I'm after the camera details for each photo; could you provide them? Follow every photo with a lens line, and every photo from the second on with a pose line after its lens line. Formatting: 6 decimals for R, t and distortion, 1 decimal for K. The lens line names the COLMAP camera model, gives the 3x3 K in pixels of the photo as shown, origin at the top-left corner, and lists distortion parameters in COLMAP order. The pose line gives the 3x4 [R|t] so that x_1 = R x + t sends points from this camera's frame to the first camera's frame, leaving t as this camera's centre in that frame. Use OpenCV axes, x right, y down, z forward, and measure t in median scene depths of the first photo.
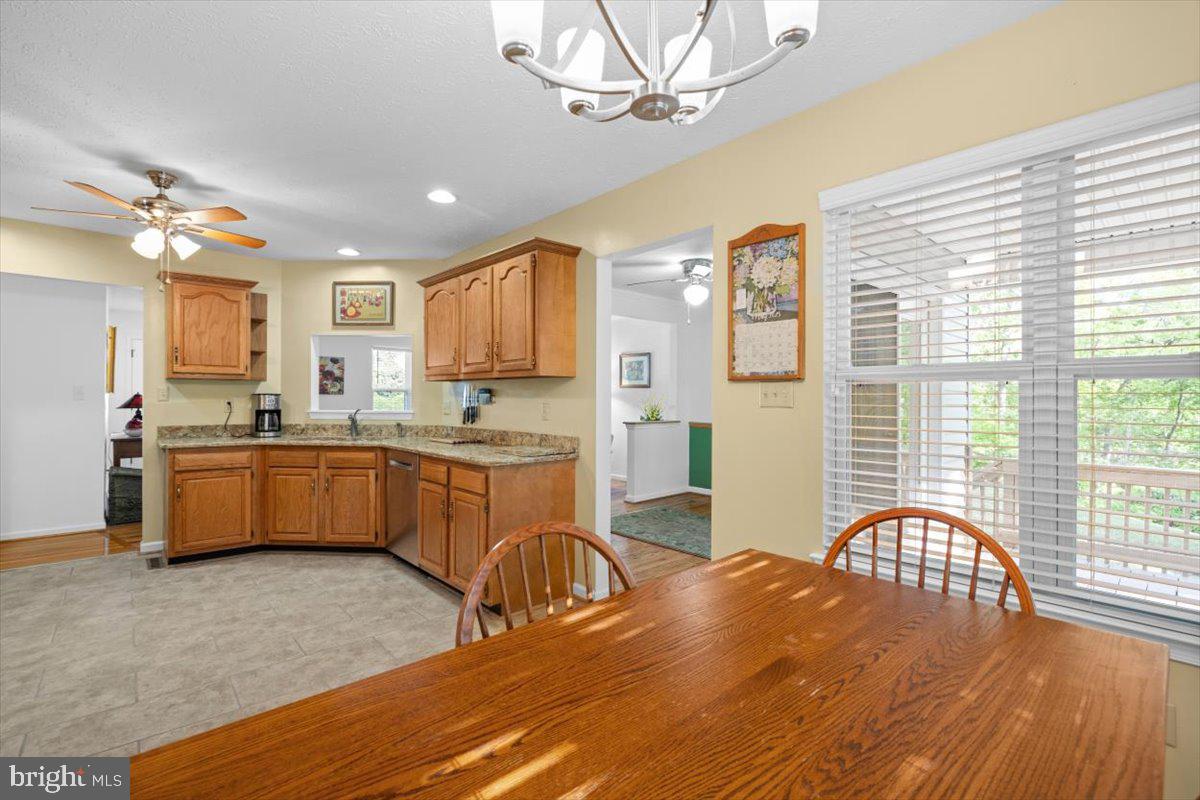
lens RADIAL K [[553.3, 0, 598.6], [0, 553.3, 396.3], [0, 0, 1]] dist [-0.000081, 0.000403]
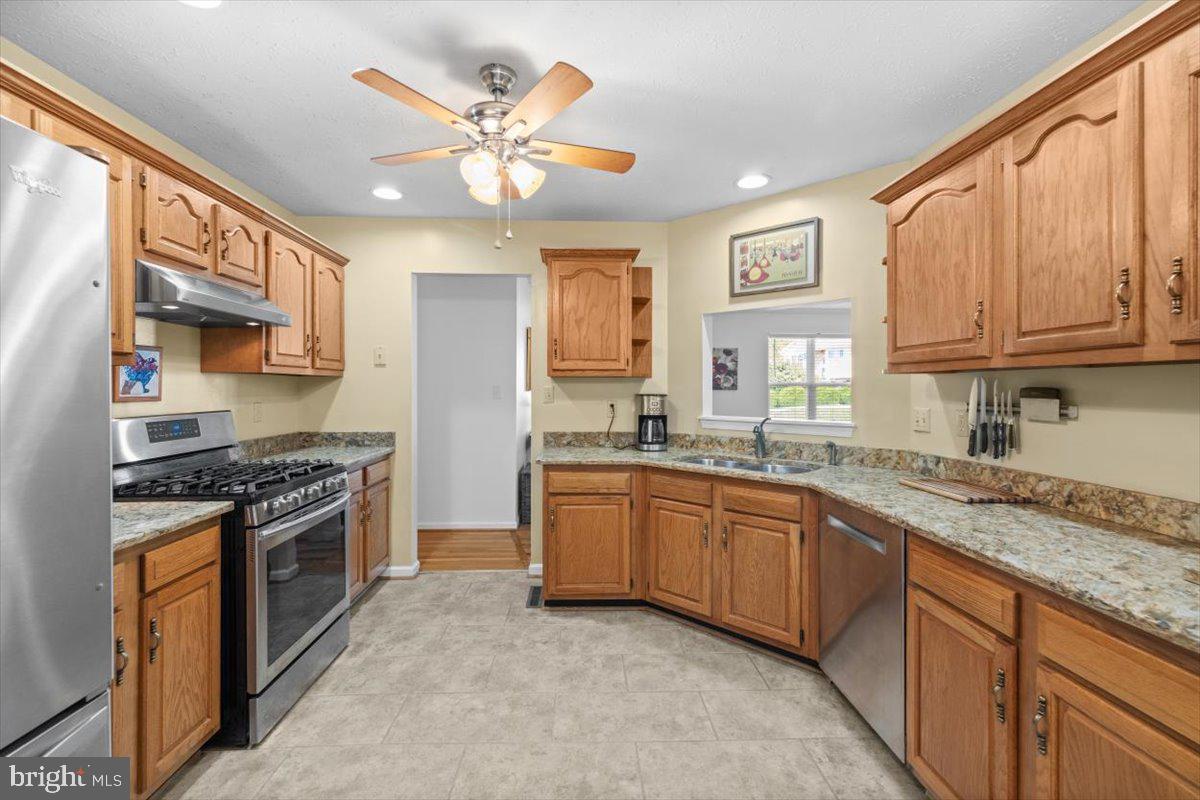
lens RADIAL K [[516.9, 0, 603.7], [0, 516.9, 394.8], [0, 0, 1]] dist [0.002167, 0.000181]
pose [[0.781967, 0.004738, -0.623302, -0.215647], [0.004599, 0.999900, 0.013370, -0.014659], [0.623303, -0.013321, 0.781867, 0.422441]]
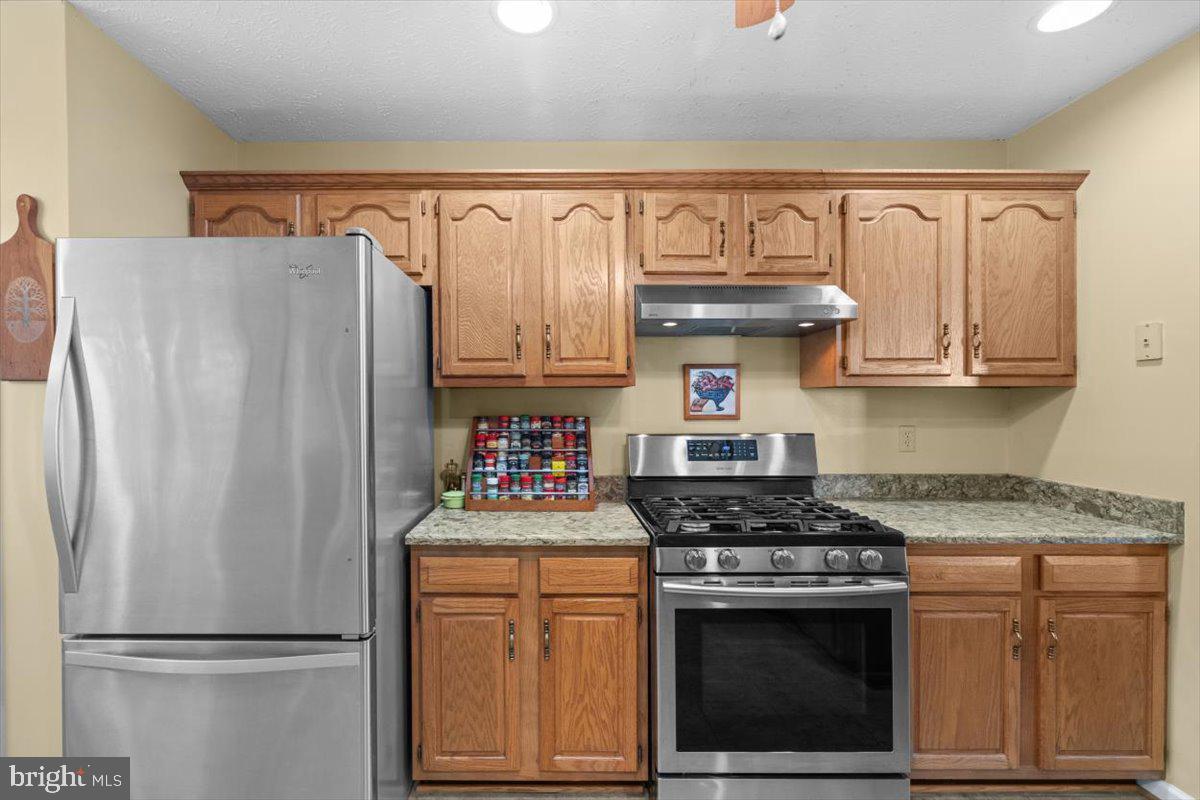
lens RADIAL K [[545.2, 0, 596.6], [0, 545.2, 408.8], [0, 0, 1]] dist [-0.001598, -0.000226]
pose [[-0.664445, 0.004946, -0.747321, -0.410668], [-0.000420, 0.999975, 0.006992, -0.017897], [0.747337, 0.004960, -0.664426, 0.822023]]
